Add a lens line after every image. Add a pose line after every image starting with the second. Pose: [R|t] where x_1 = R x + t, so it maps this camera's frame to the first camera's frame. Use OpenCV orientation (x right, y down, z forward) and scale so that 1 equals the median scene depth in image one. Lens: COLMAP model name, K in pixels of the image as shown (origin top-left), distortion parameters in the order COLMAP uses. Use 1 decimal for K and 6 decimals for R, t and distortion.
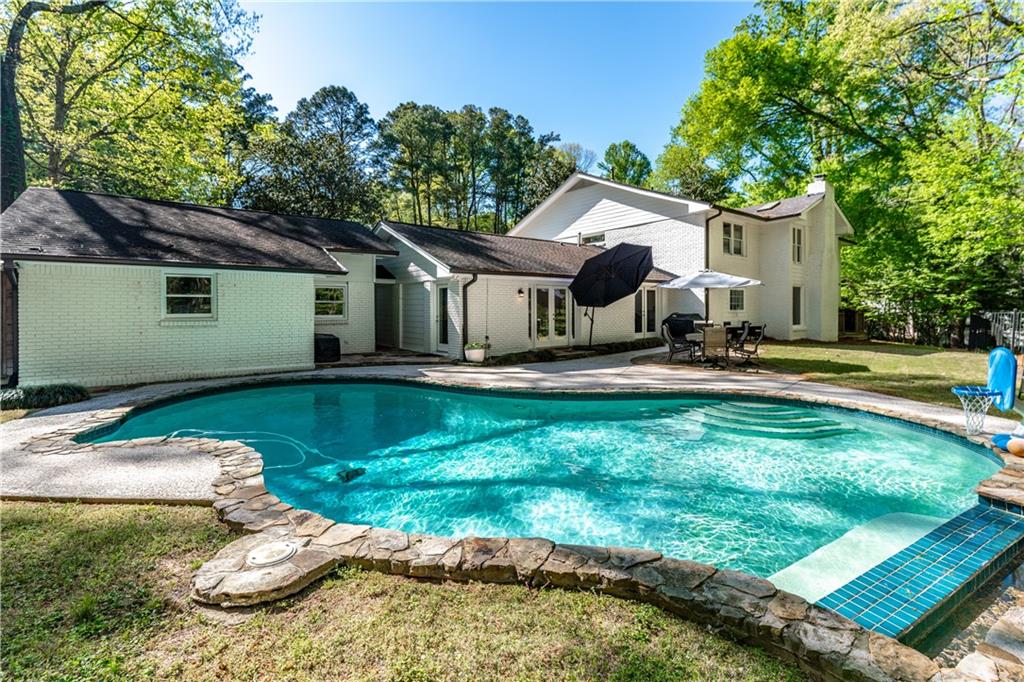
lens RADIAL K [[450.1, 0, 509.0], [0, 450.1, 304.9], [0, 0, 1]] dist [-0.002677, -0.000473]
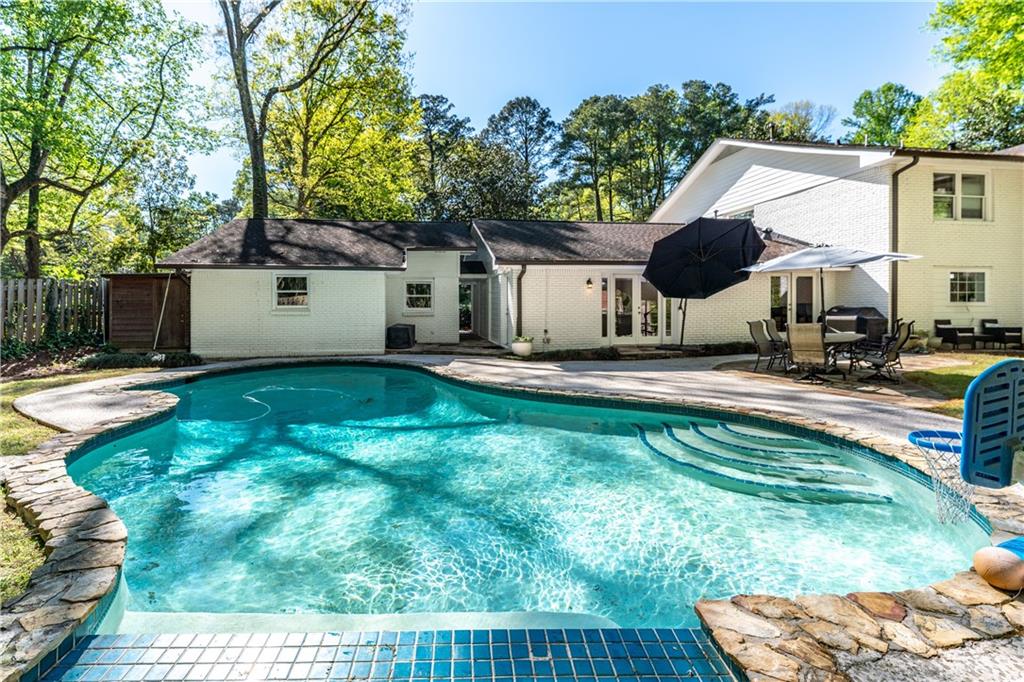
lens RADIAL K [[448.5, 0, 485.5], [0, 448.5, 305.4], [0, 0, 1]] dist [-0.002710, -0.000837]
pose [[0.875543, -0.002464, -0.483133, 0.199840], [0.006395, 0.999958, 0.006490, 0.007308], [0.483097, -0.008772, 0.875523, 0.073336]]
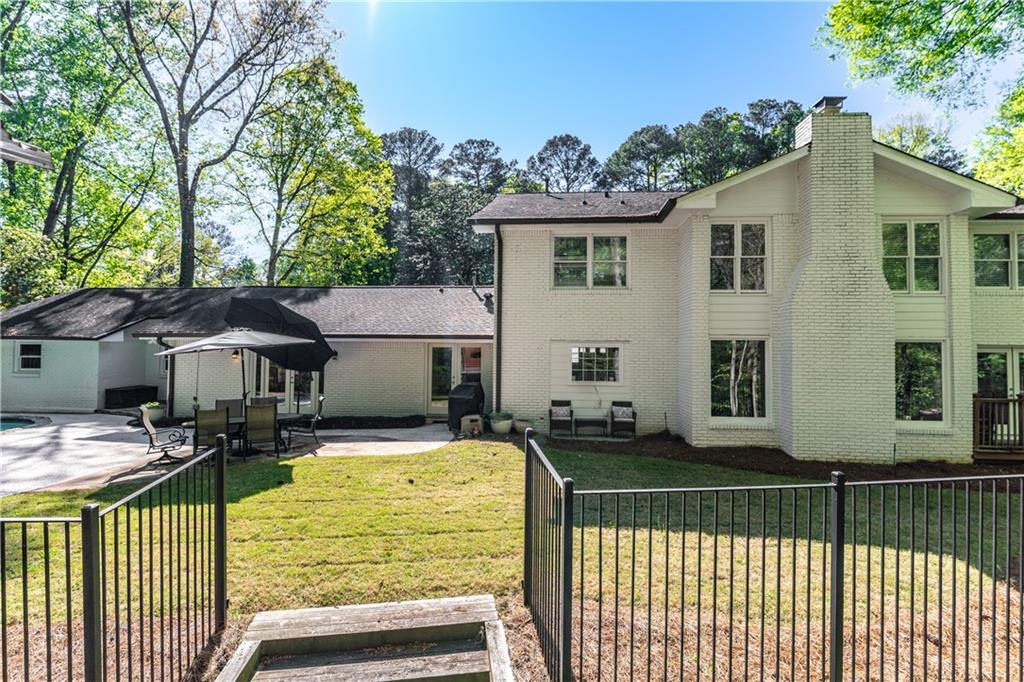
lens RADIAL K [[464.8, 0, 512.0], [0, 464.8, 341.0], [0, 0, 1]] dist [-0.002714, -0.000218]
pose [[0.755514, -0.000796, -0.655132, 0.798517], [-0.003424, 0.999981, -0.005164, -0.036332], [0.655123, 0.006145, 0.755497, 0.450550]]
